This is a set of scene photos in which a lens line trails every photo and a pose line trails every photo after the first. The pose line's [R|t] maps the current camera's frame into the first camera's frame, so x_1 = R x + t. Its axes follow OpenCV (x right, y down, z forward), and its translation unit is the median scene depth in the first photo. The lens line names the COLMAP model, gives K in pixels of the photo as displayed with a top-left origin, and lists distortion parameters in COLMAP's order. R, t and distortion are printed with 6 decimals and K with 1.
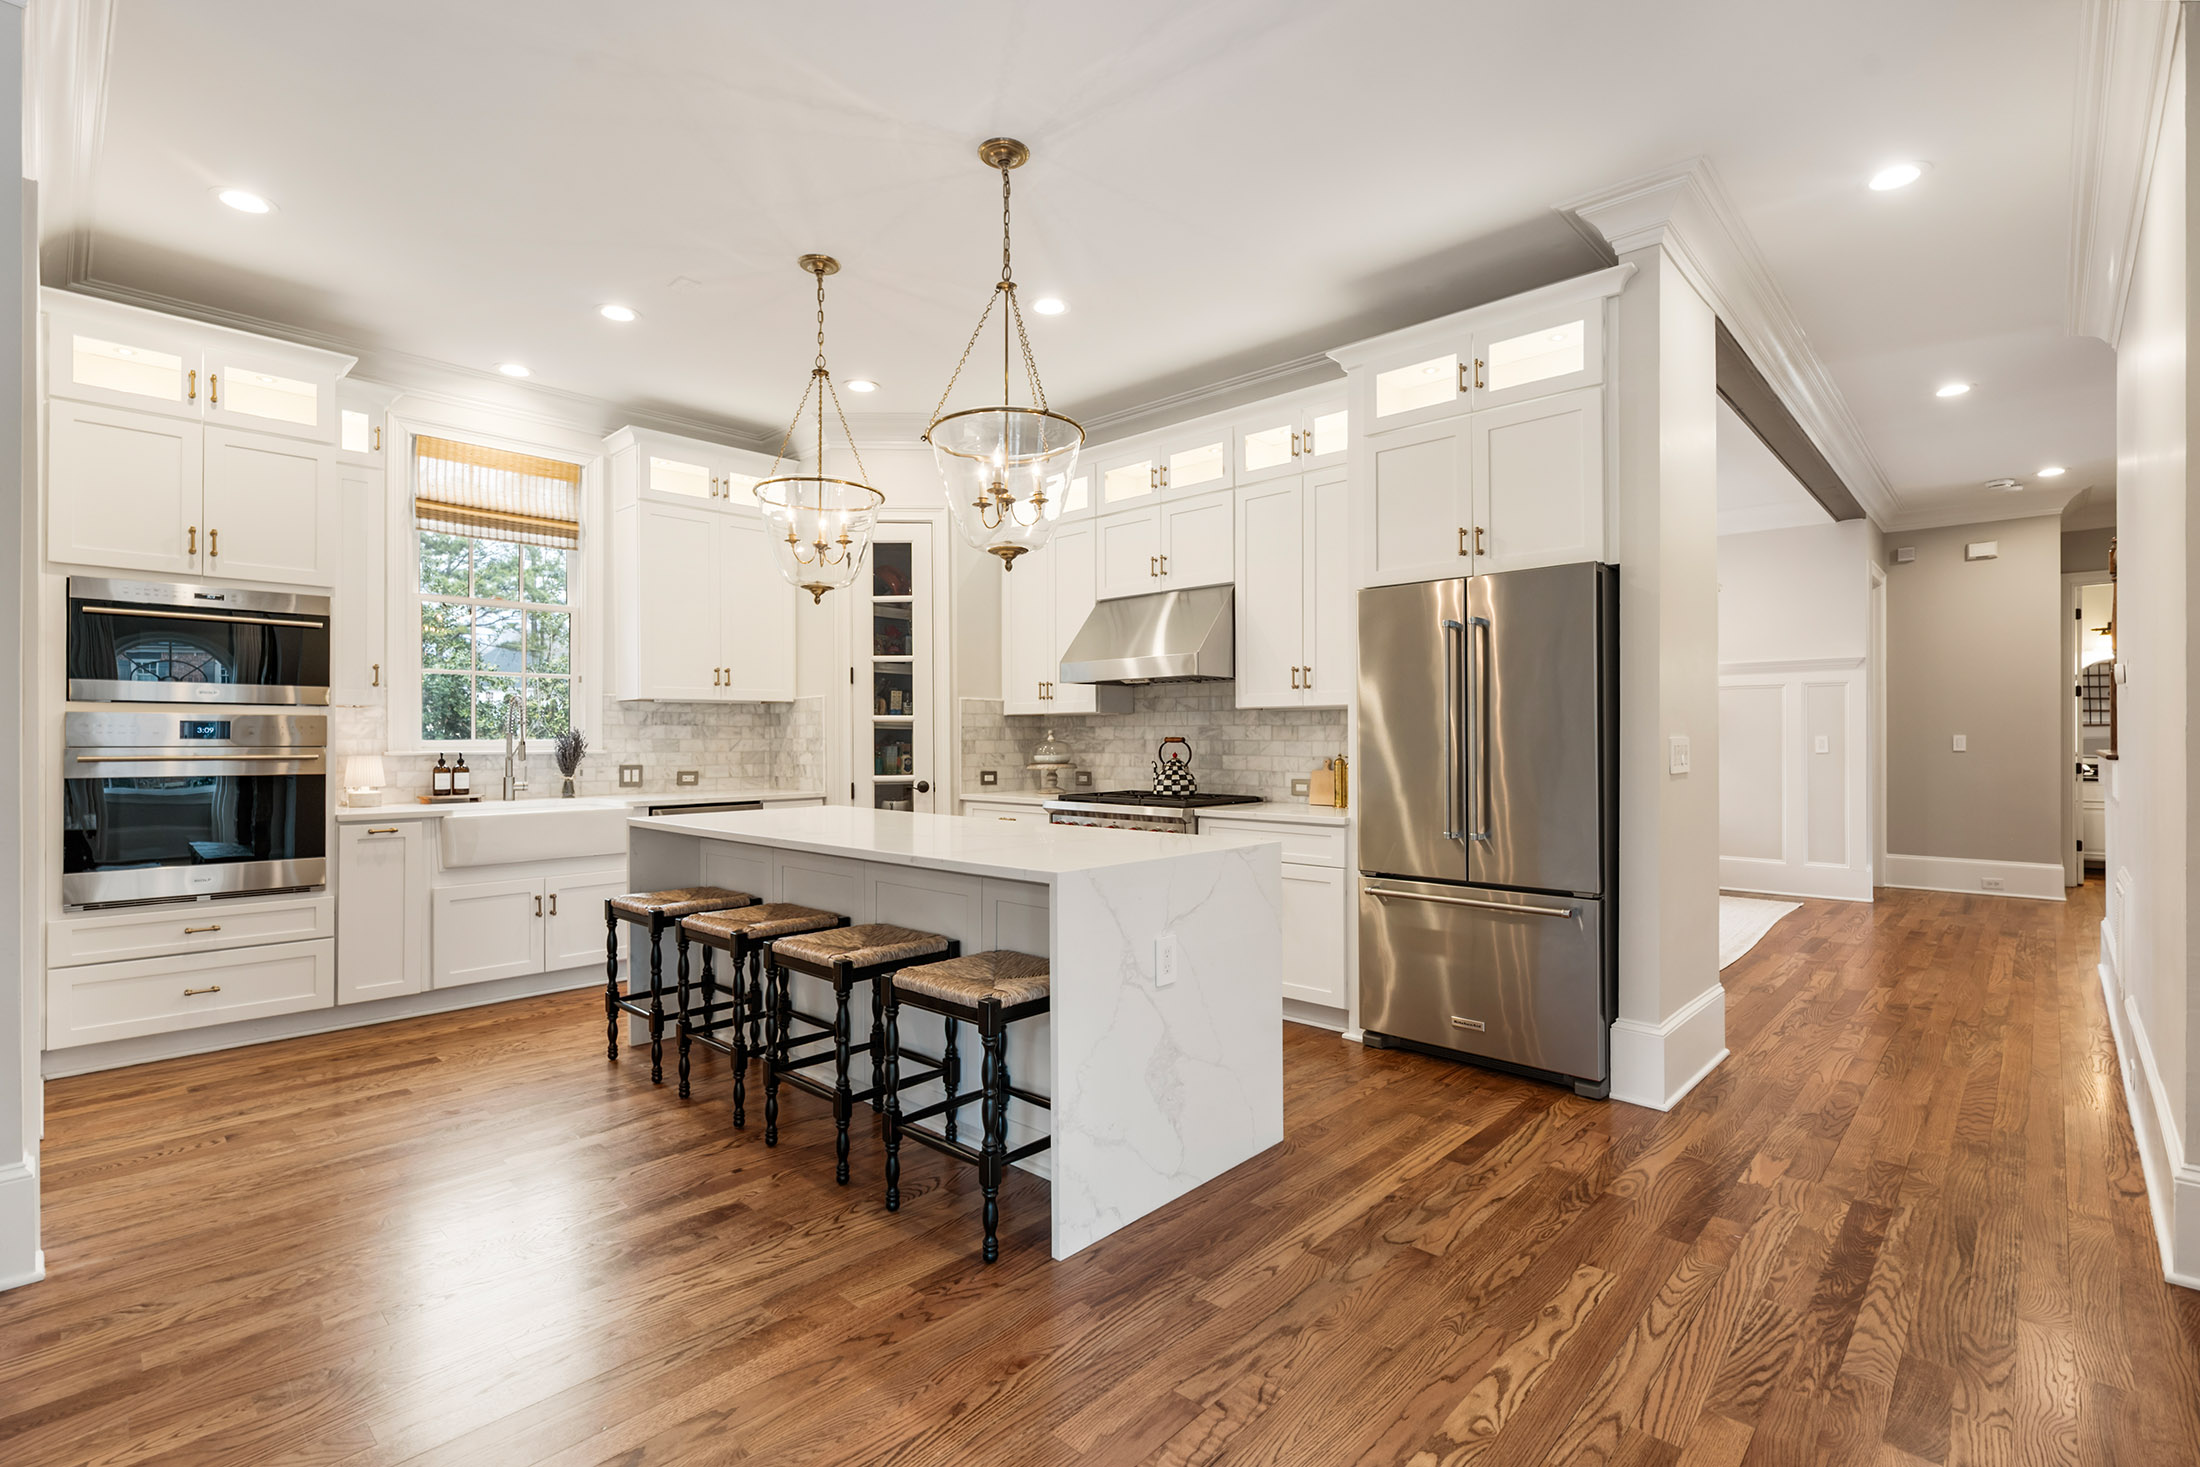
lens RADIAL K [[1006.4, 0, 1090.2], [0, 1006.4, 734.7], [0, 0, 1]] dist [-0.002941, 0.000054]
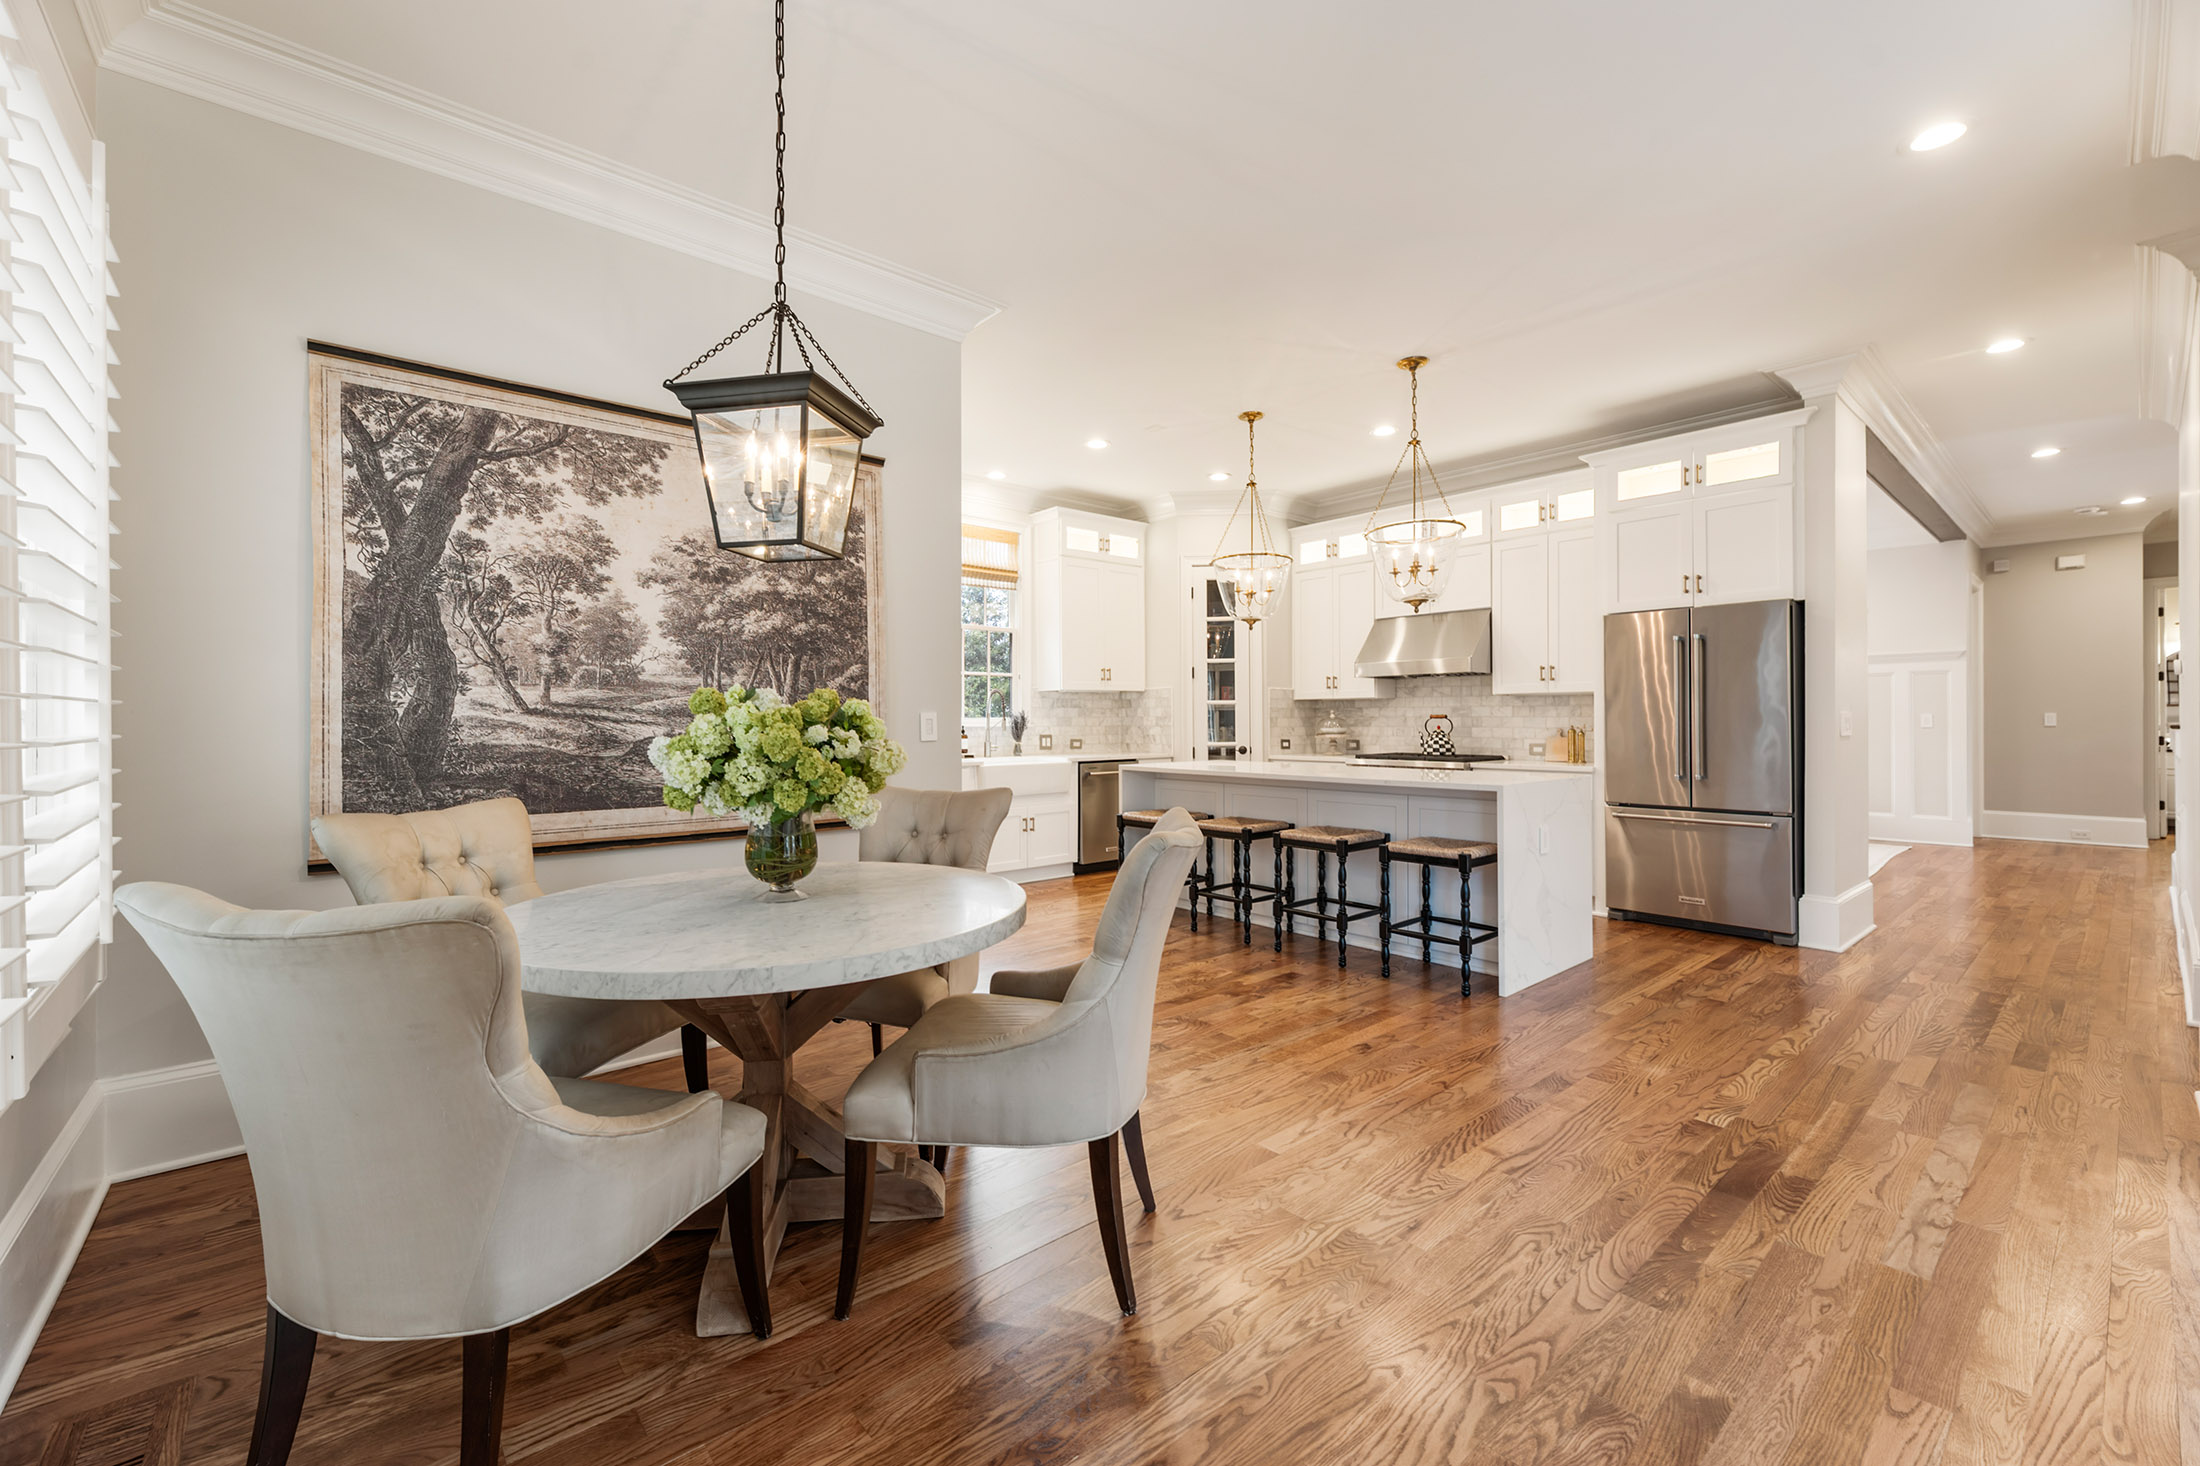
lens RADIAL K [[891.9, 0, 1088.9], [0, 891.9, 718.6], [0, 0, 1]] dist [0.002318, 0.000264]
pose [[0.994280, -0.001766, -0.106788, -0.290004], [0.001913, 0.999997, 0.001269, 0.005856], [0.106785, -0.001466, 0.994281, -0.331731]]
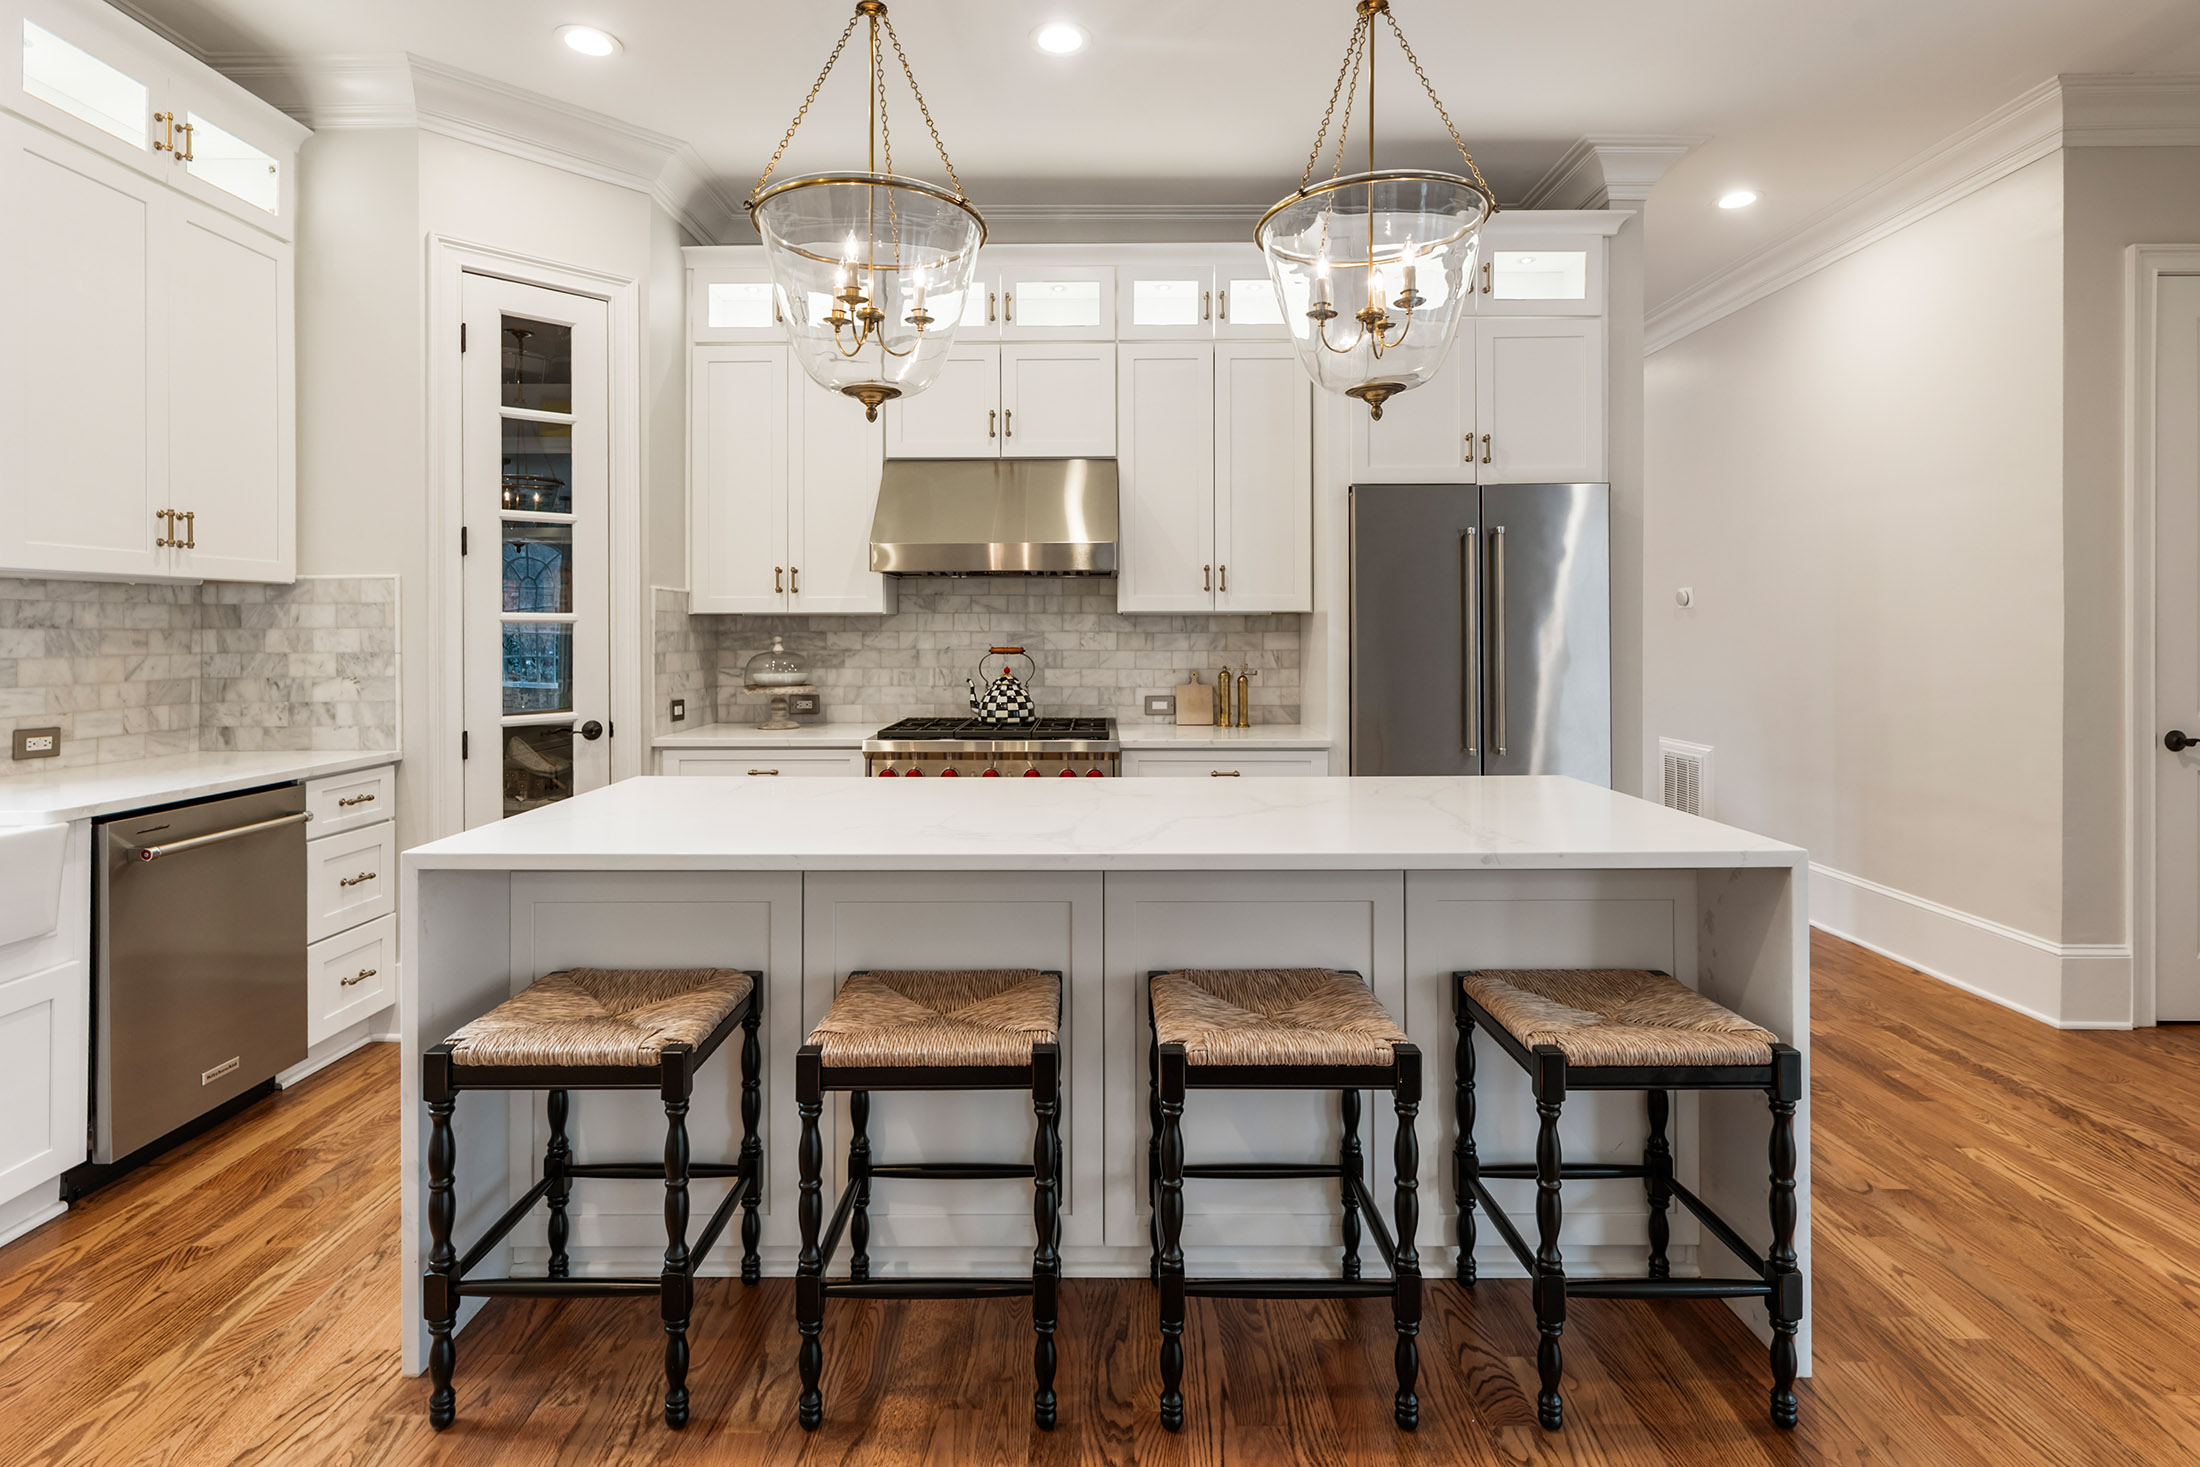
lens RADIAL K [[1070.0, 0, 1093.4], [0, 1070.0, 627.8], [0, 0, 1]] dist [-0.001703, 0.000283]
pose [[0.731324, 0.003143, 0.682023, -0.451740], [-0.002216, 0.999995, -0.002232, -0.011235], [-0.682026, 0.000121, 0.731328, 0.372976]]
